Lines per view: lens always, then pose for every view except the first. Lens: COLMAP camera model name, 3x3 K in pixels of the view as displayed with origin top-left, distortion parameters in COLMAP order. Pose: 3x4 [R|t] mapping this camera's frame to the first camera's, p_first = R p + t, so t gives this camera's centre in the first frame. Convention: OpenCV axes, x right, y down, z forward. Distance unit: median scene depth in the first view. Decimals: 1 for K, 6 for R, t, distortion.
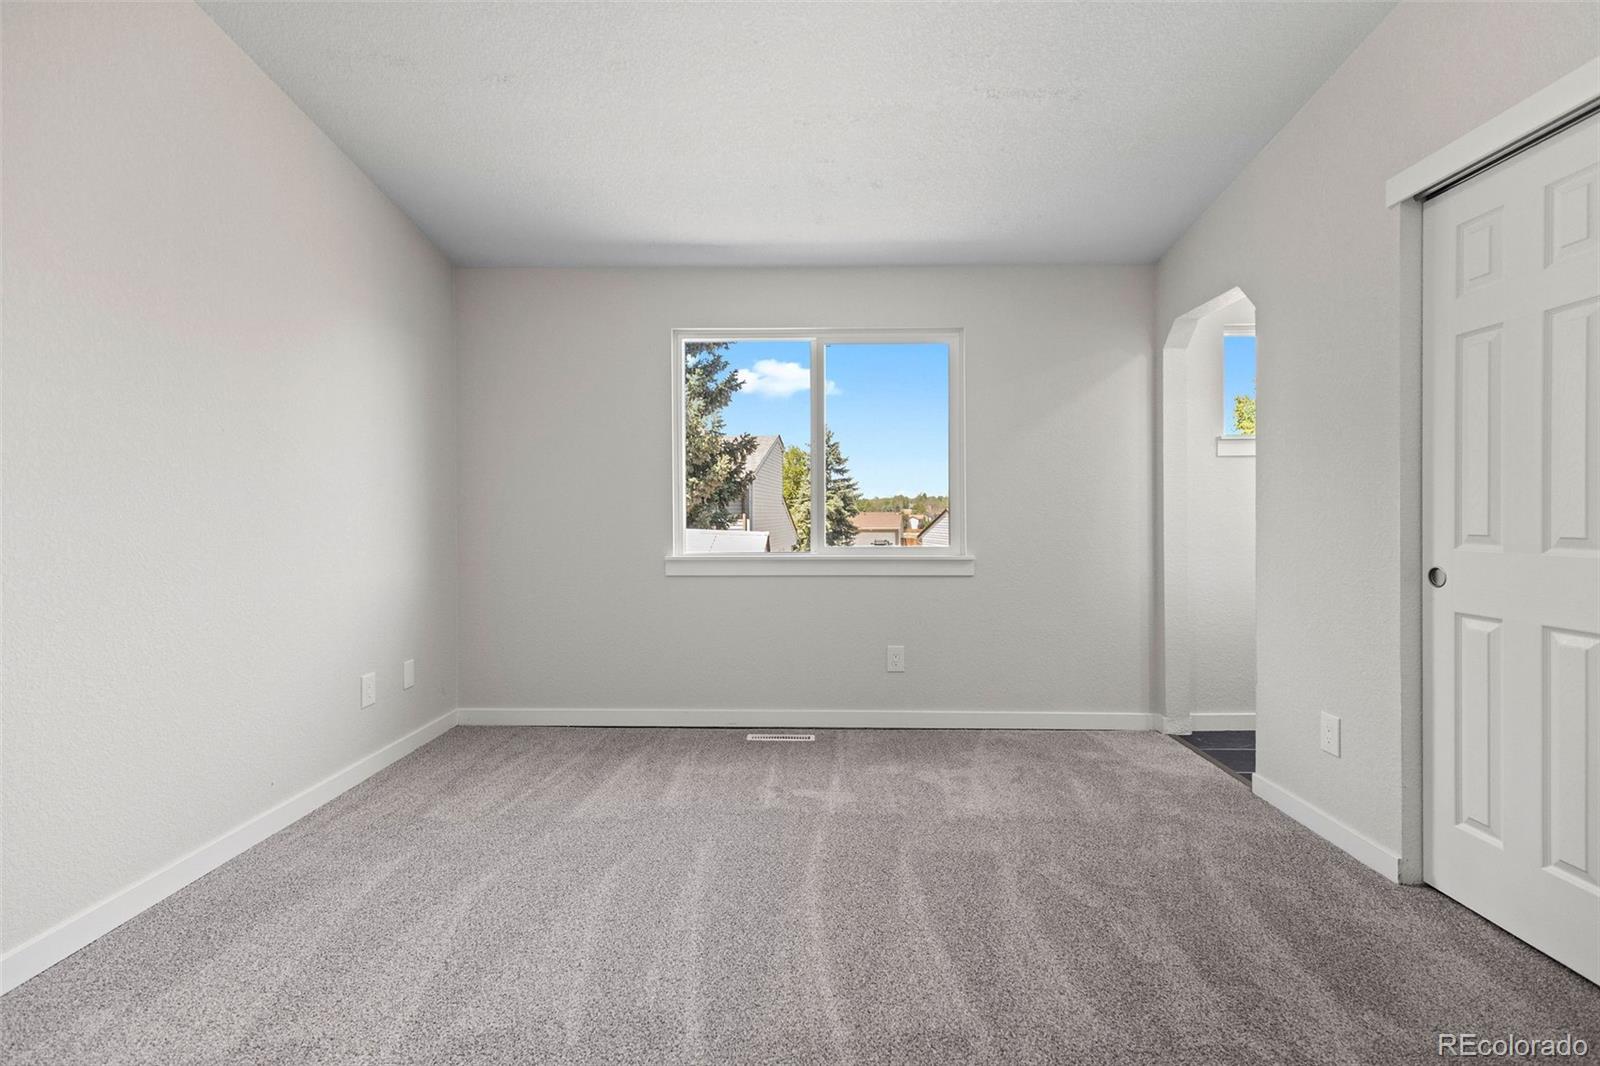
lens RADIAL K [[728.5, 0, 801.0], [0, 728.5, 525.5], [0, 0, 1]] dist [0.011551, -0.000604]
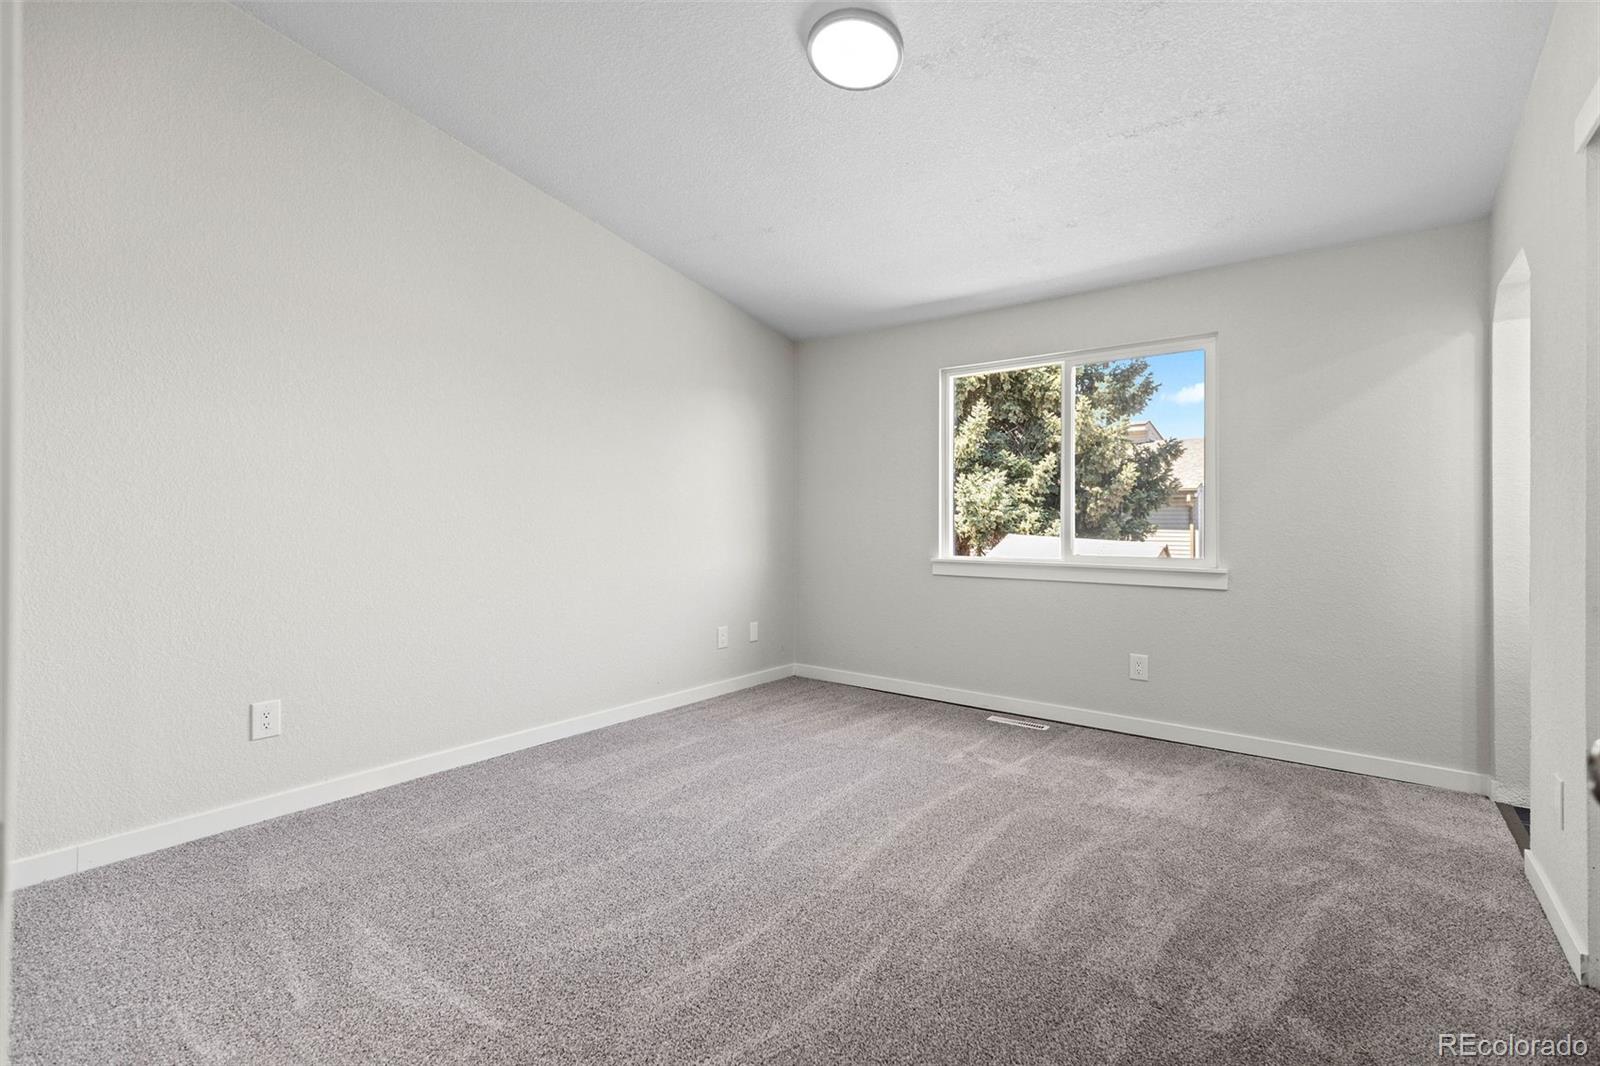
lens RADIAL K [[728.5, 0, 804.8], [0, 728.5, 535.7], [0, 0, 1]] dist [0.011551, -0.000604]
pose [[0.807350, 0.016869, -0.589832, 0.394774], [-0.016249, 0.999848, 0.006353, 0.000681], [0.589849, 0.004455, 0.807501, -0.110855]]
